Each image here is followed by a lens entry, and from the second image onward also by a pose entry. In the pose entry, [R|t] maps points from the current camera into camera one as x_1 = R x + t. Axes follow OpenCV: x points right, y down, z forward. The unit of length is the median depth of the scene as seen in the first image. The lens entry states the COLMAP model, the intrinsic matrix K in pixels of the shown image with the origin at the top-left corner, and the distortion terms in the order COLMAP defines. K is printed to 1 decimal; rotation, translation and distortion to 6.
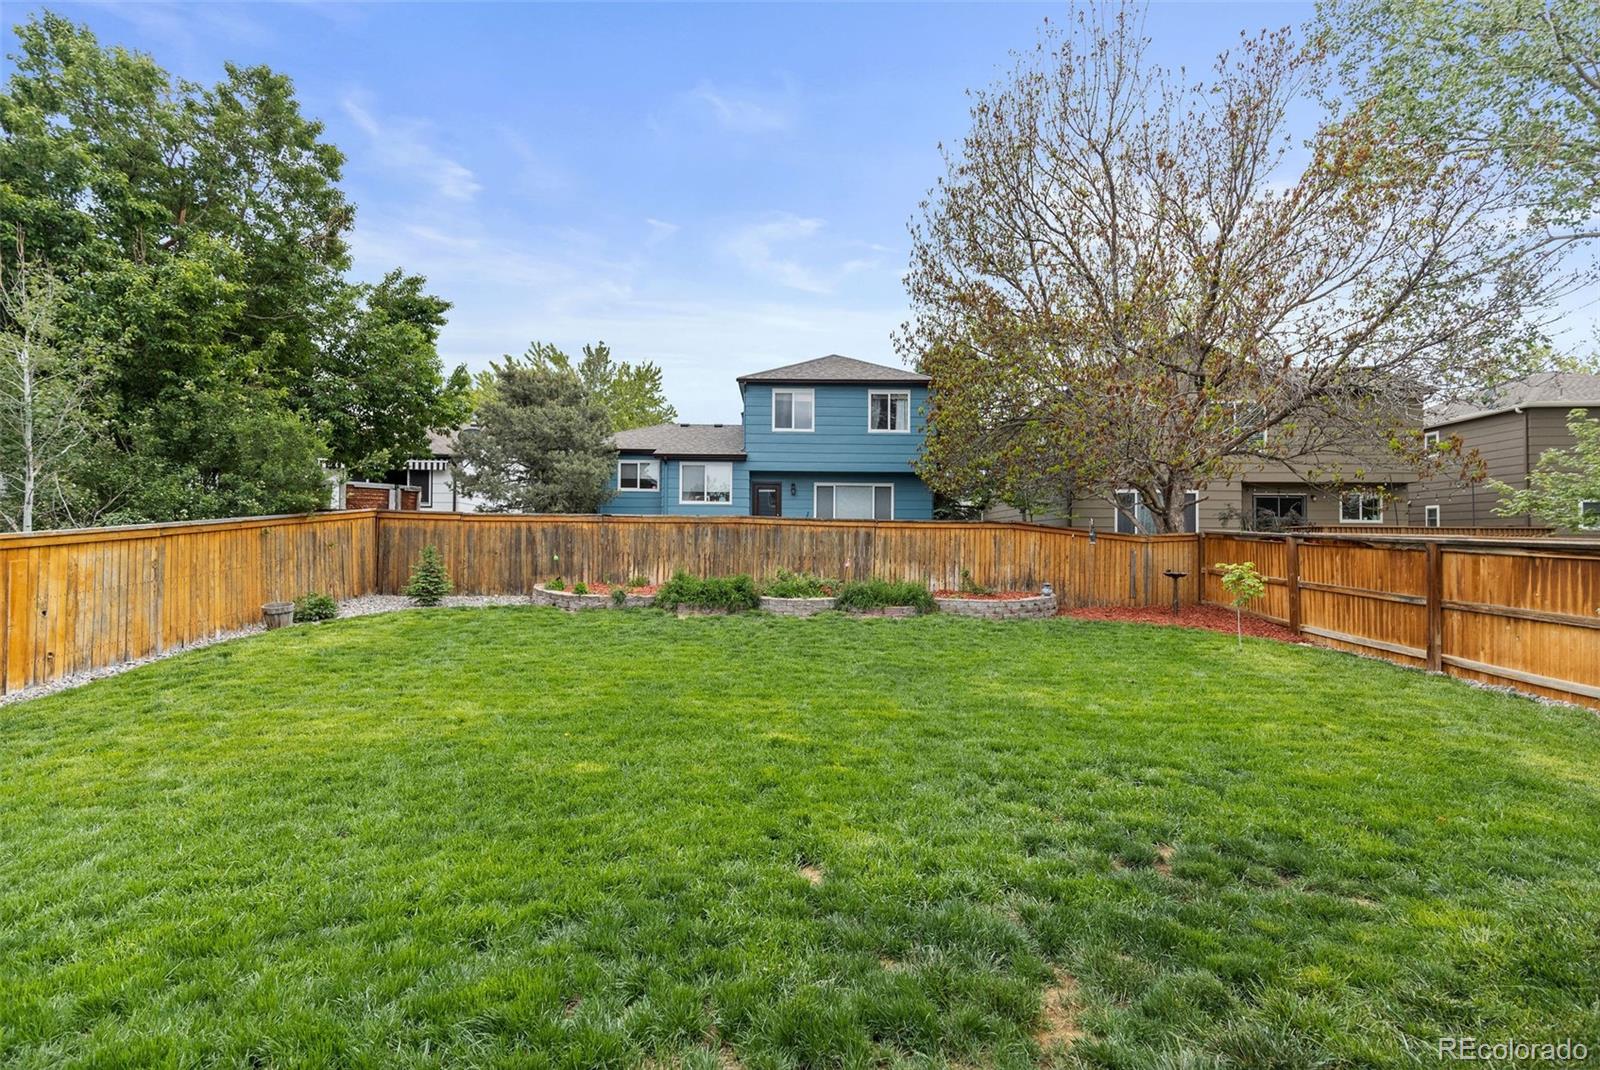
lens RADIAL K [[725.4, 0, 800.3], [0, 725.4, 522.9], [0, 0, 1]] dist [0.005962, -0.001428]
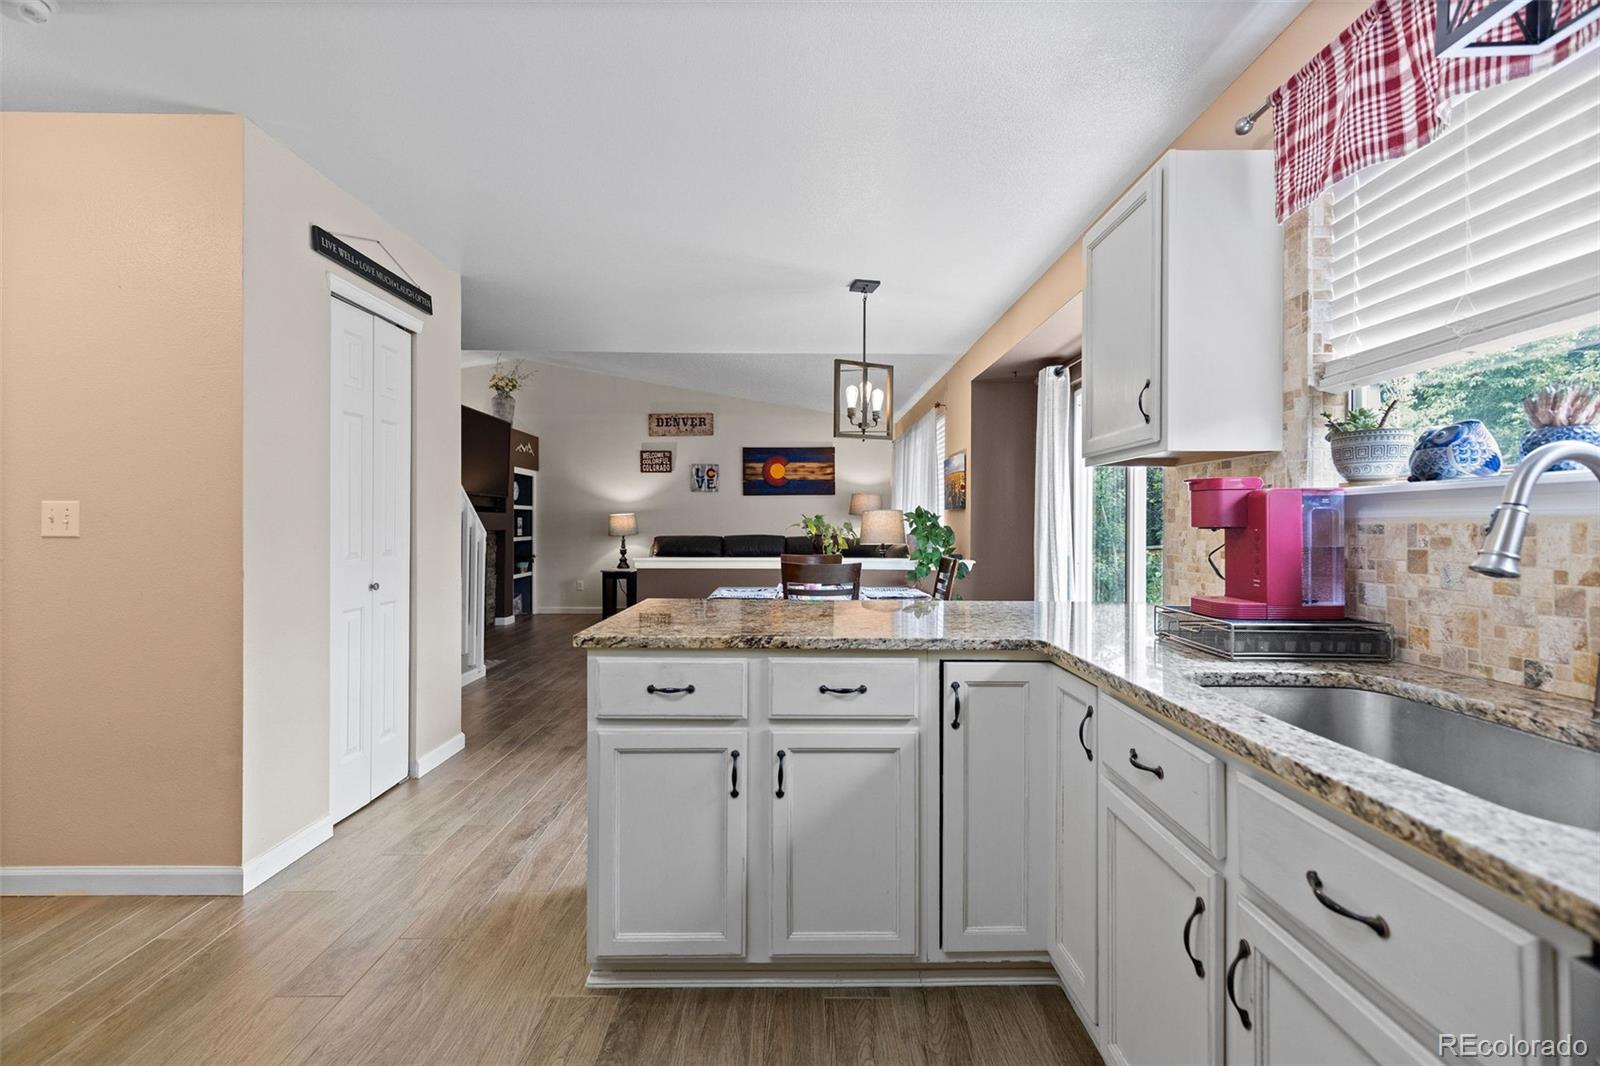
lens RADIAL K [[725.4, 0, 803.1], [0, 725.4, 526.0], [0, 0, 1]] dist [0.005962, -0.001428]
pose [[-0.011622, -0.002417, -0.999930, 0.344598], [0.021946, 0.999756, -0.002672, -0.013877], [0.999692, -0.021976, -0.011566, -0.181218]]
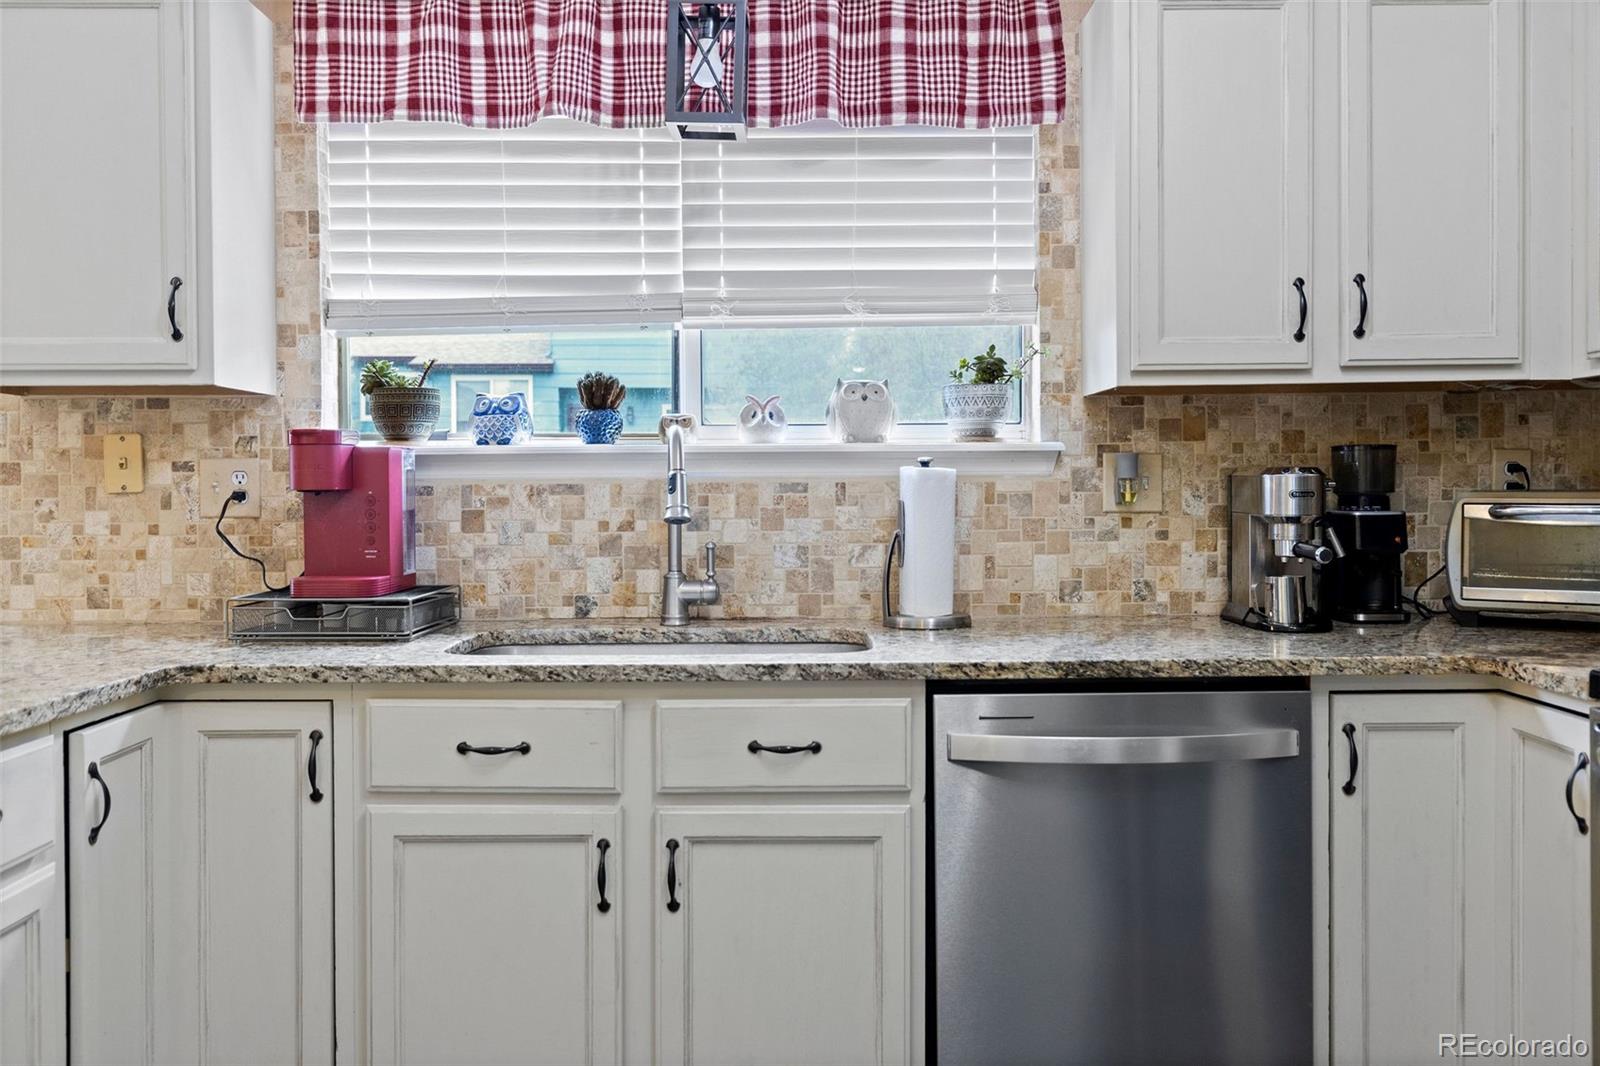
lens RADIAL K [[1279.3, 0, 791.1], [0, 1279.3, 515.7], [0, 0, 1]] dist [0.002514, -0.002630]
pose [[0.999912, -0.008862, -0.009890, 0.281360], [0.009326, 0.998805, 0.047971, -0.017006], [0.009454, -0.048059, 0.998800, -0.297241]]
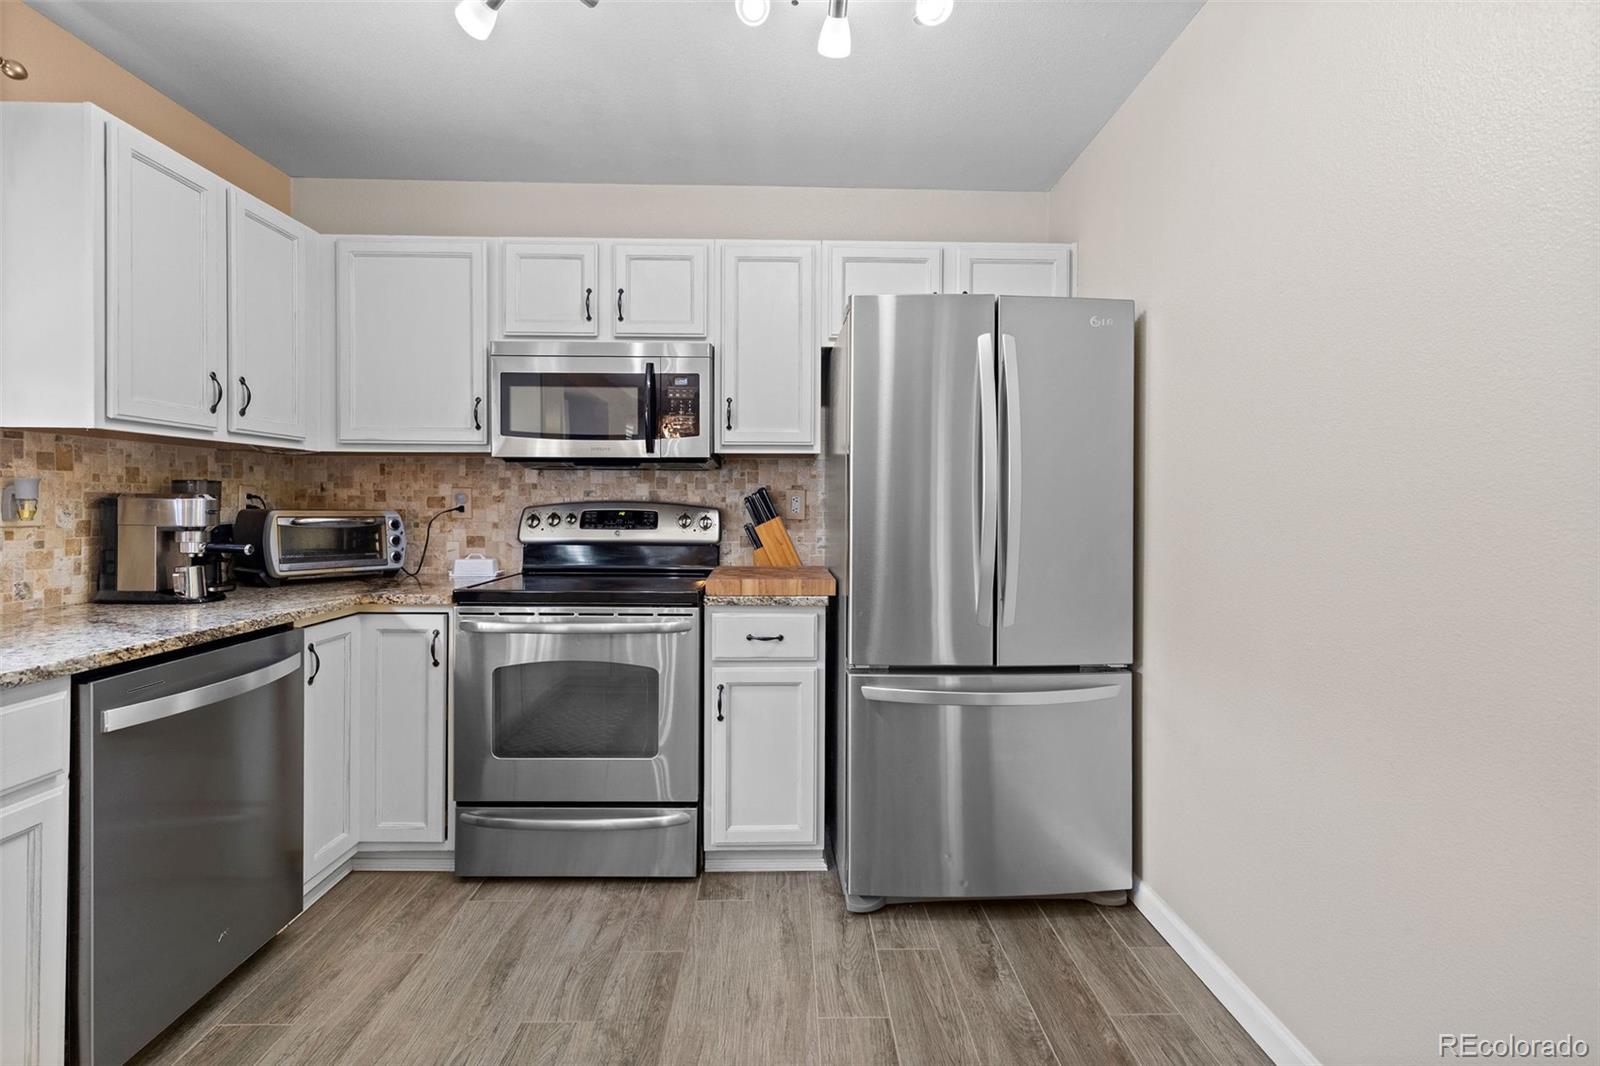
lens RADIAL K [[725.4, 0, 801.2], [0, 725.4, 514.1], [0, 0, 1]] dist [0.005962, -0.001428]
pose [[-0.007335, -0.013123, 0.999887, 0.186990], [-0.031764, 0.999412, 0.012884, -0.016303], [-0.999468, -0.031666, -0.007747, -0.240540]]
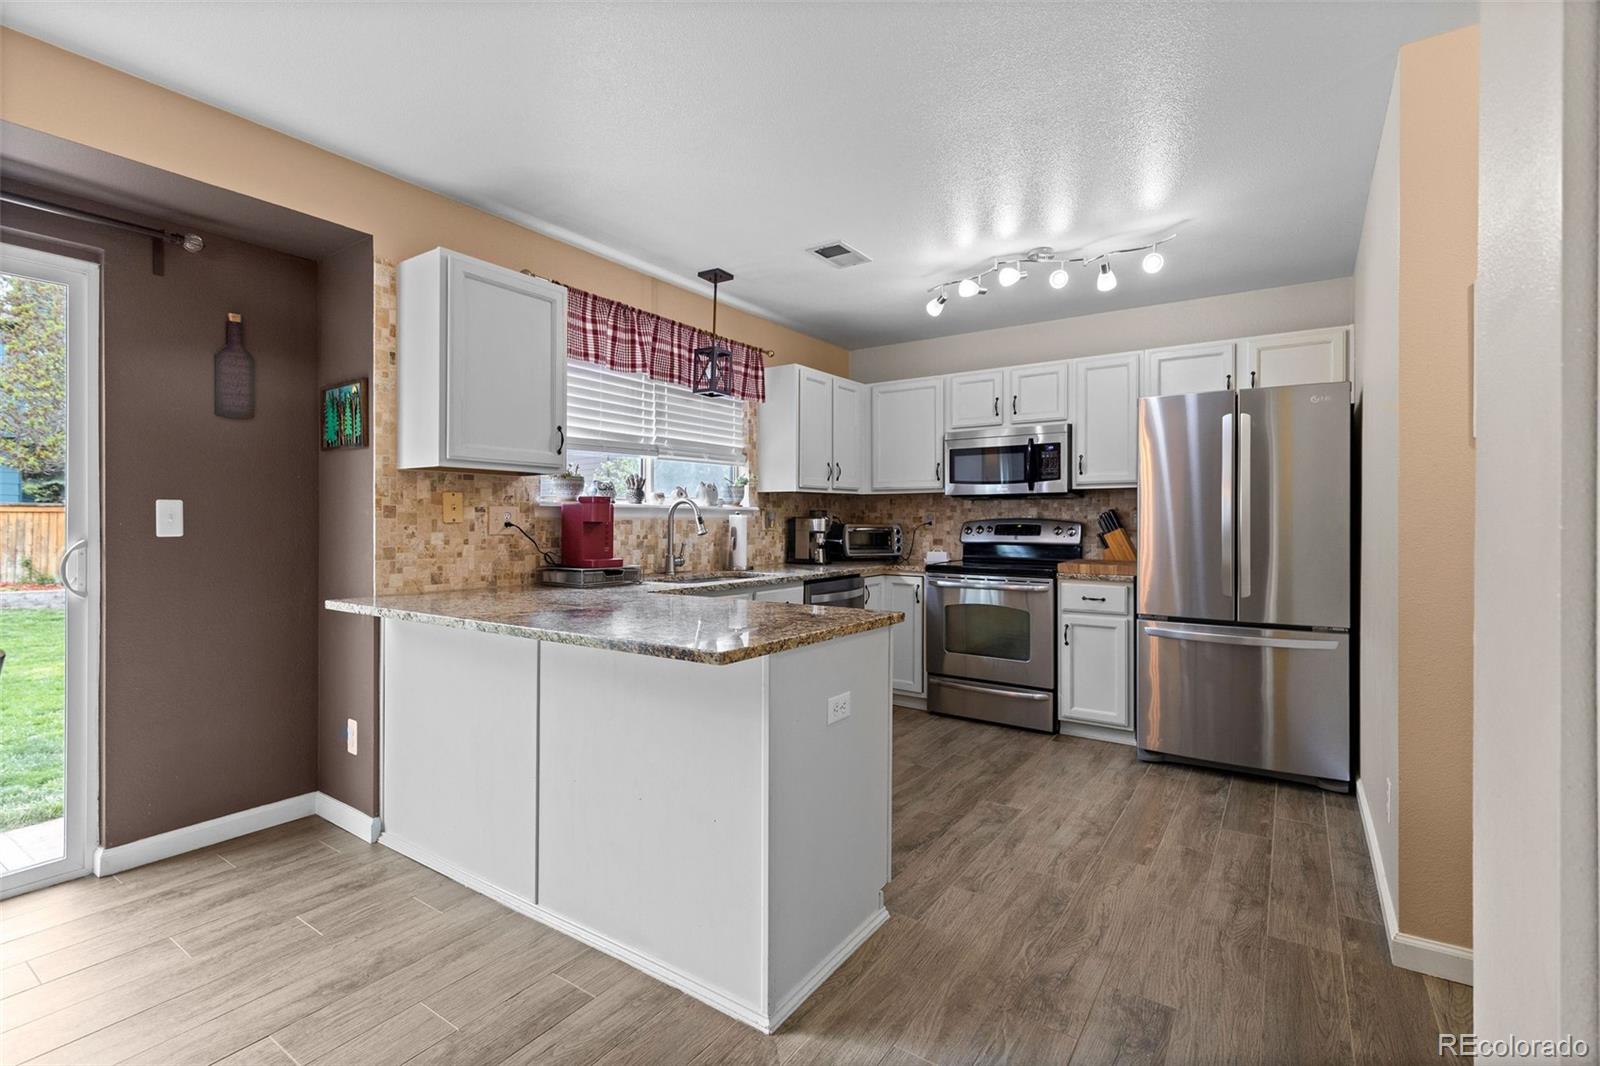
lens RADIAL K [[725.4, 0, 800.7], [0, 725.4, 520.8], [0, 0, 1]] dist [0.005962, -0.001428]
pose [[0.575038, -0.002337, 0.818124, 0.041668], [-0.021591, 0.999604, 0.018031, -0.018809], [-0.817842, -0.028033, 0.574760, -0.309640]]
